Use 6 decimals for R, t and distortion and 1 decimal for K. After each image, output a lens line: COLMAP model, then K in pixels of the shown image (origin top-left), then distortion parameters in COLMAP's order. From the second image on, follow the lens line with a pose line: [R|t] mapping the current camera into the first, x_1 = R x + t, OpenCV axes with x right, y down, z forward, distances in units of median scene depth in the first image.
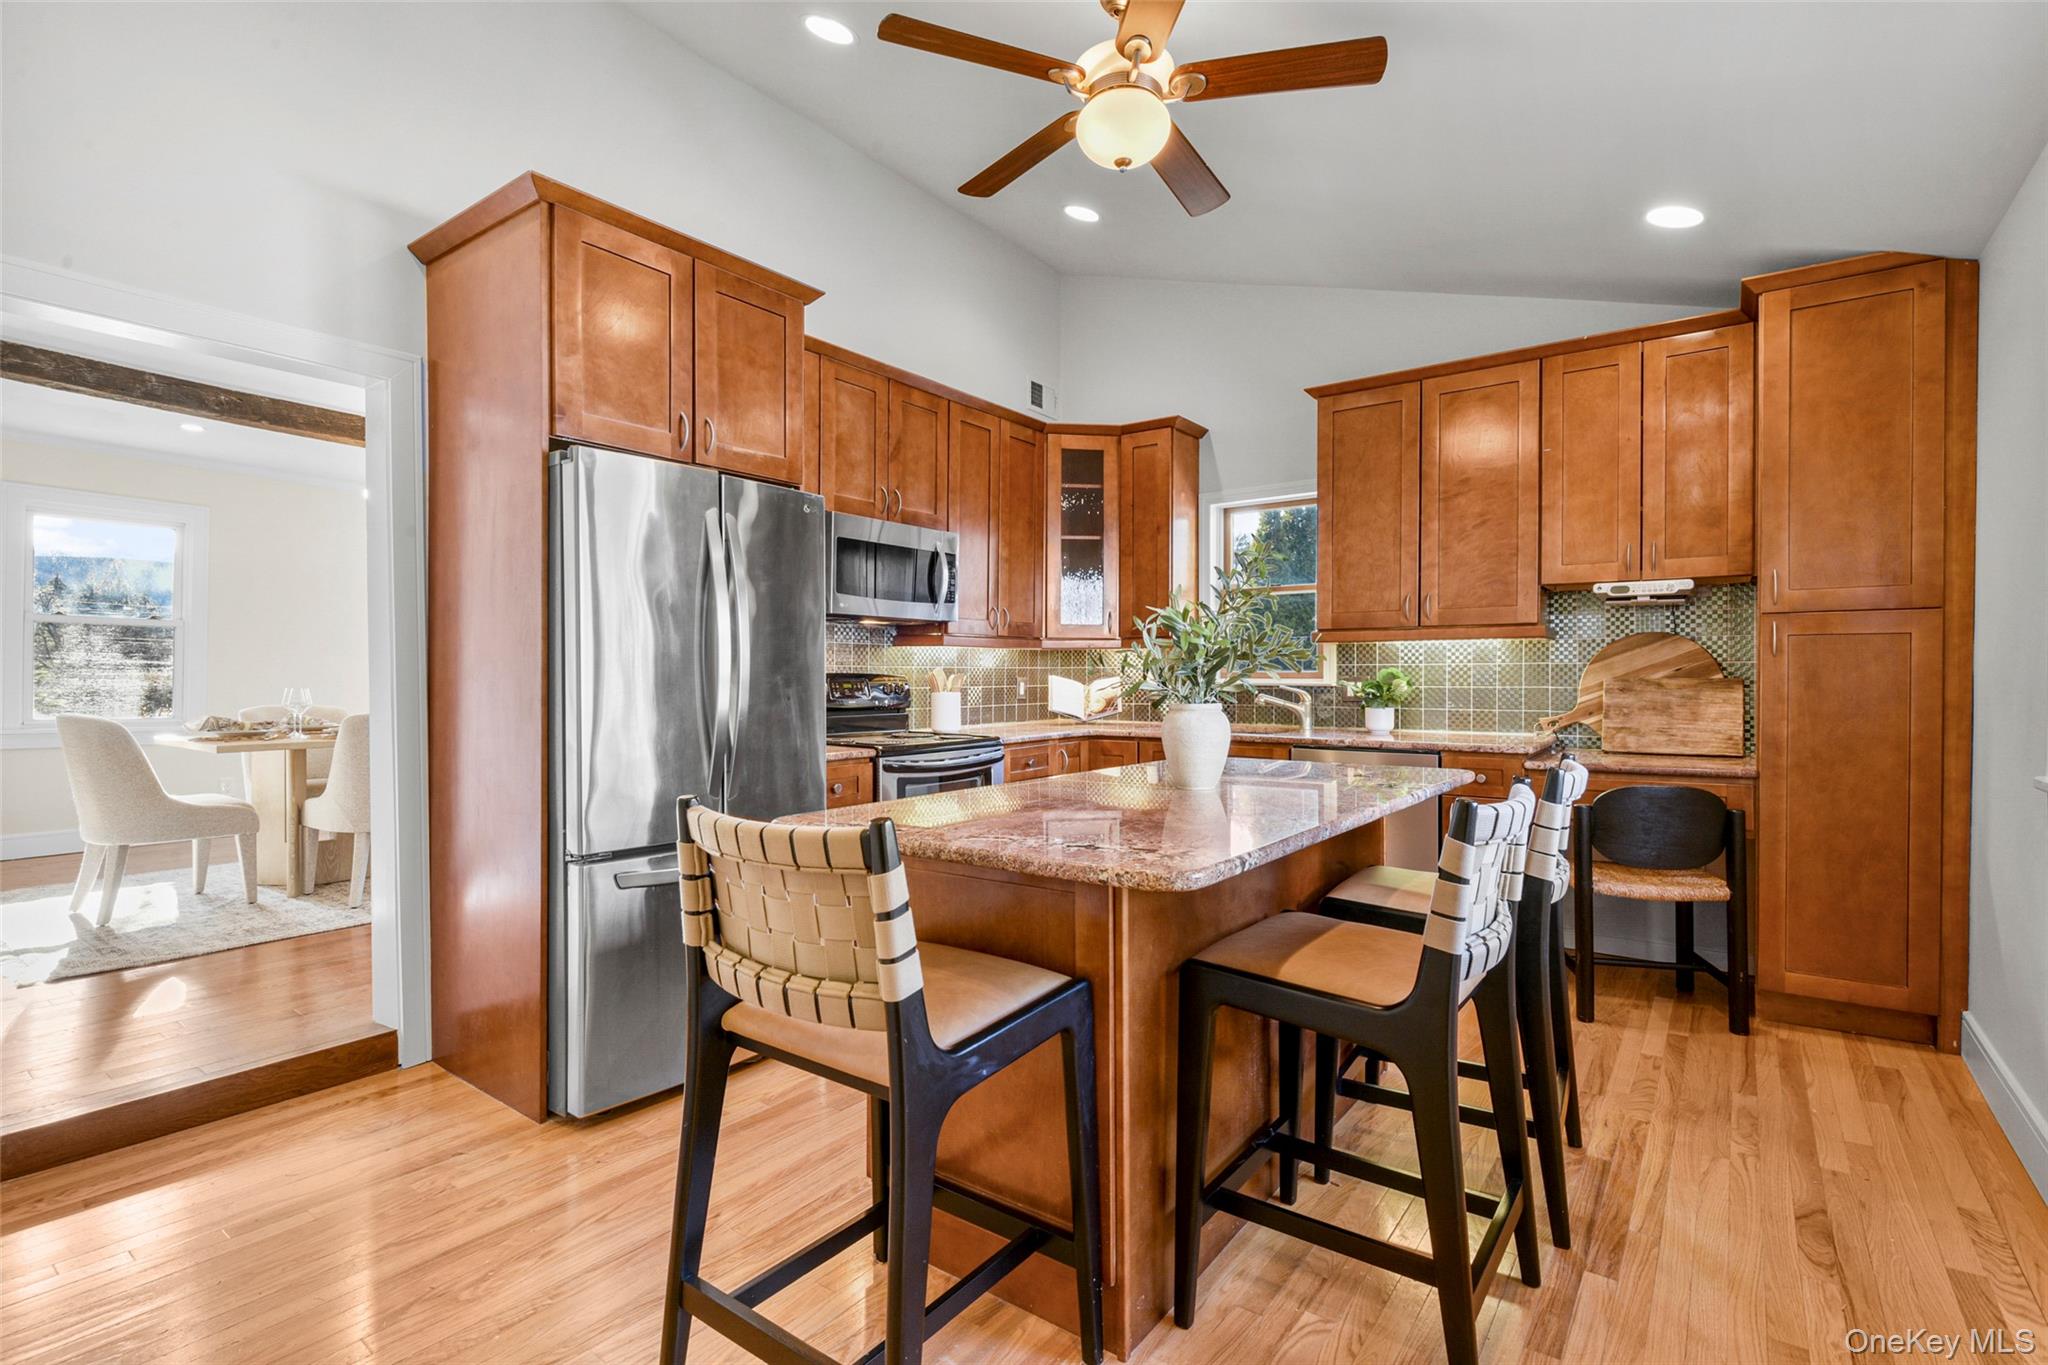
lens RADIAL K [[963.0, 0, 1028.7], [0, 963.0, 677.4], [0, 0, 1]] dist [0.011964, -0.005812]
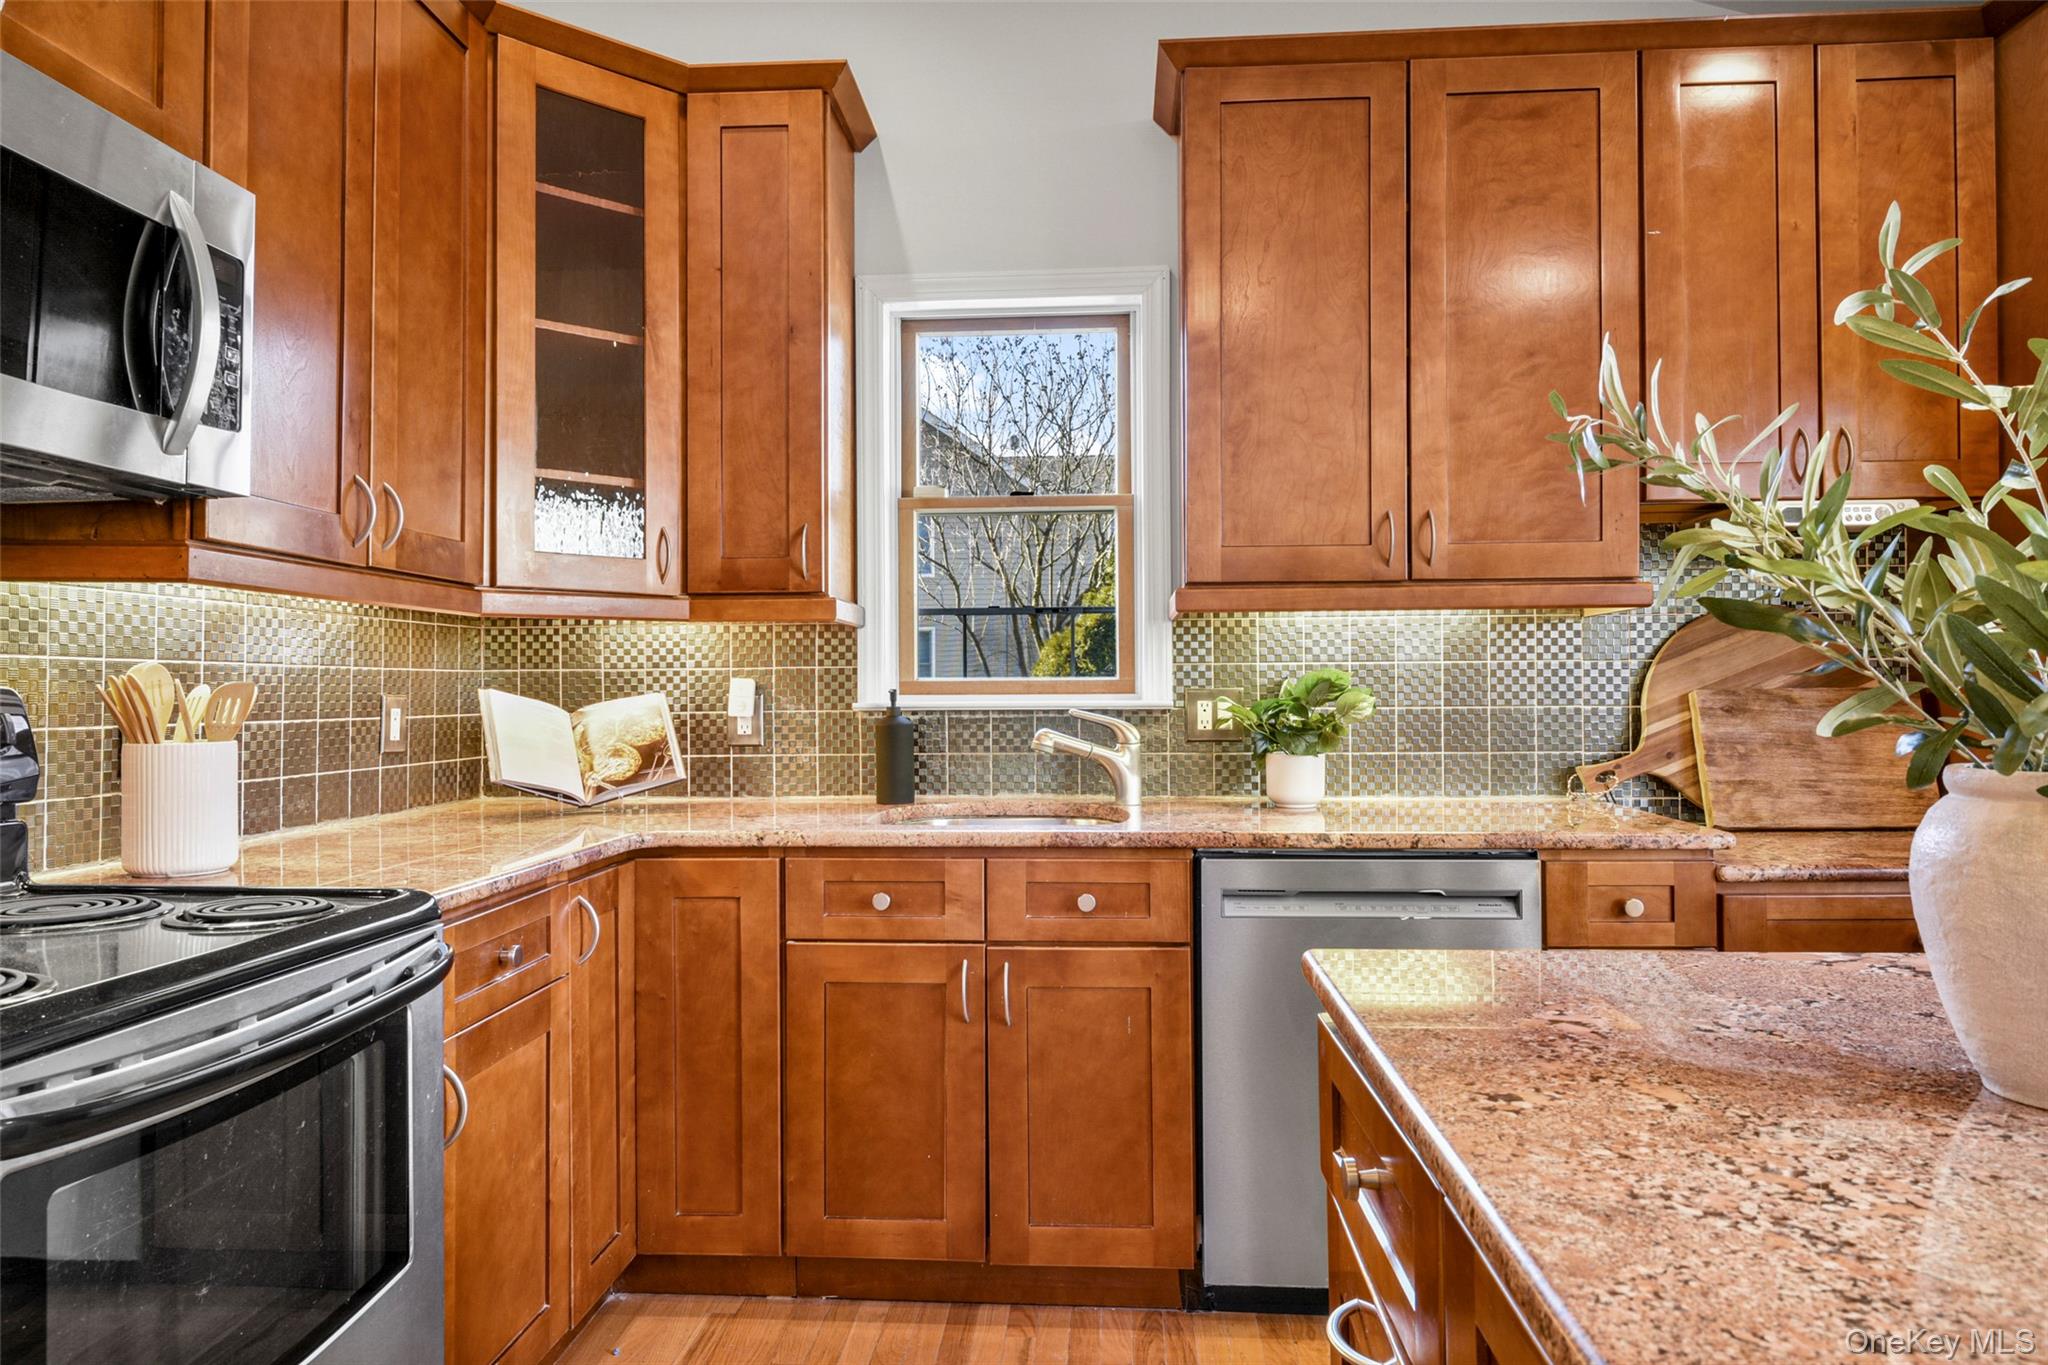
lens RADIAL K [[1283.4, 0, 1029.5], [0, 1283.4, 676.1], [0, 0, 1]] dist [0.002823, 0.000833]
pose [[0.841718, 0.004683, 0.539897, -0.091656], [0.006065, 0.999817, -0.018128, 0.004536], [-0.539883, 0.018534, 0.841536, 0.594991]]
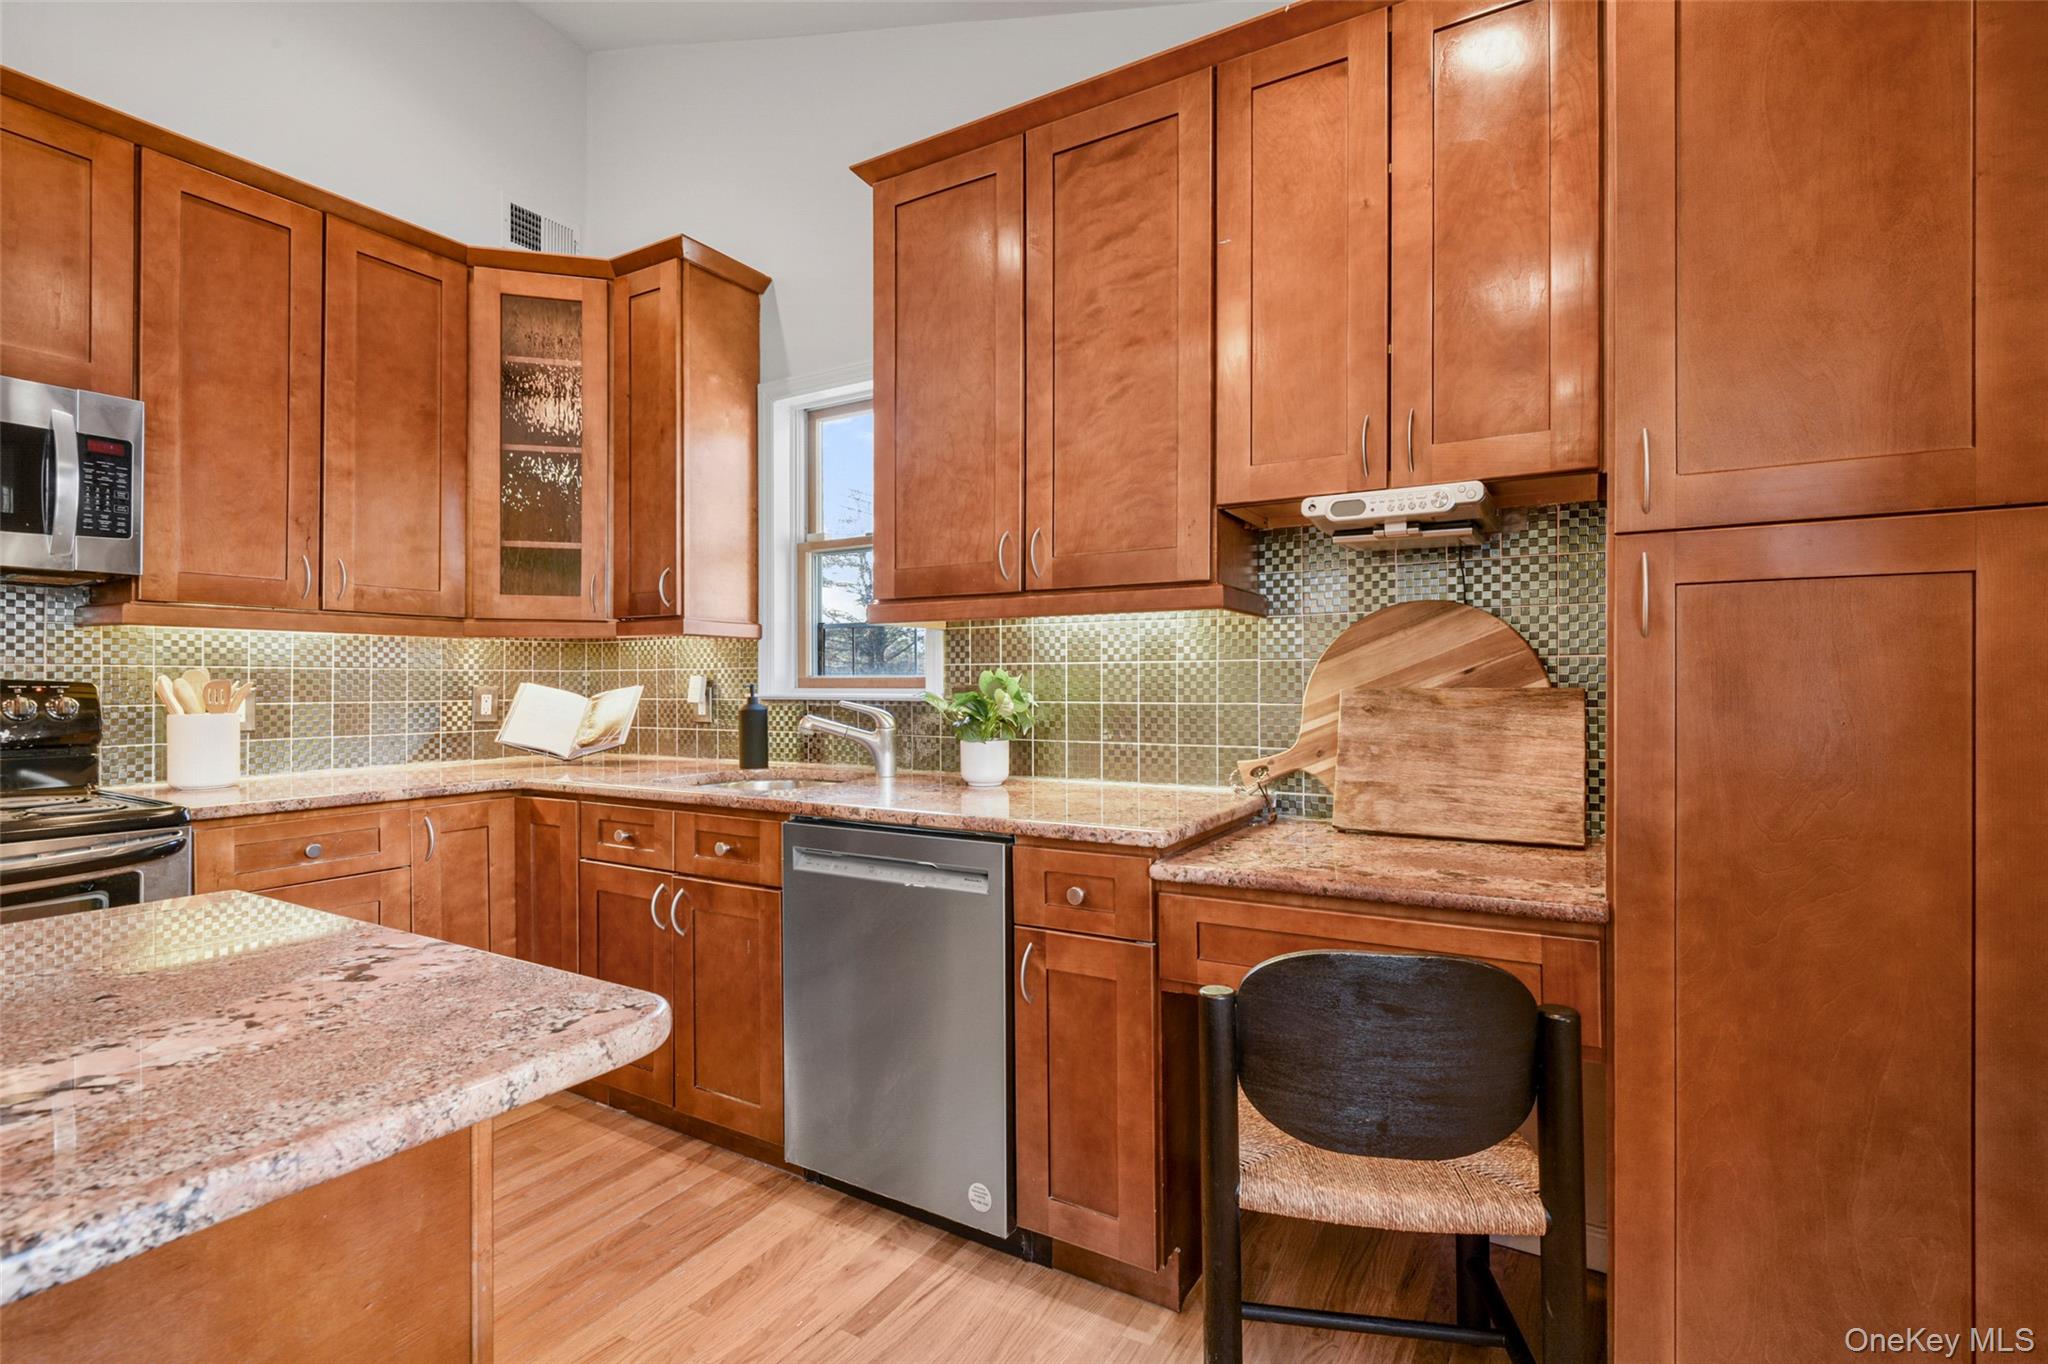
lens RADIAL K [[963.0, 0, 1028.7], [0, 963.0, 676.9], [0, 0, 1]] dist [0.011964, -0.005812]
pose [[0.995323, 0.001483, 0.096593, 0.369032], [-0.000483, 0.999946, -0.010372, 0.000535], [-0.096603, 0.010277, 0.995270, 0.484181]]
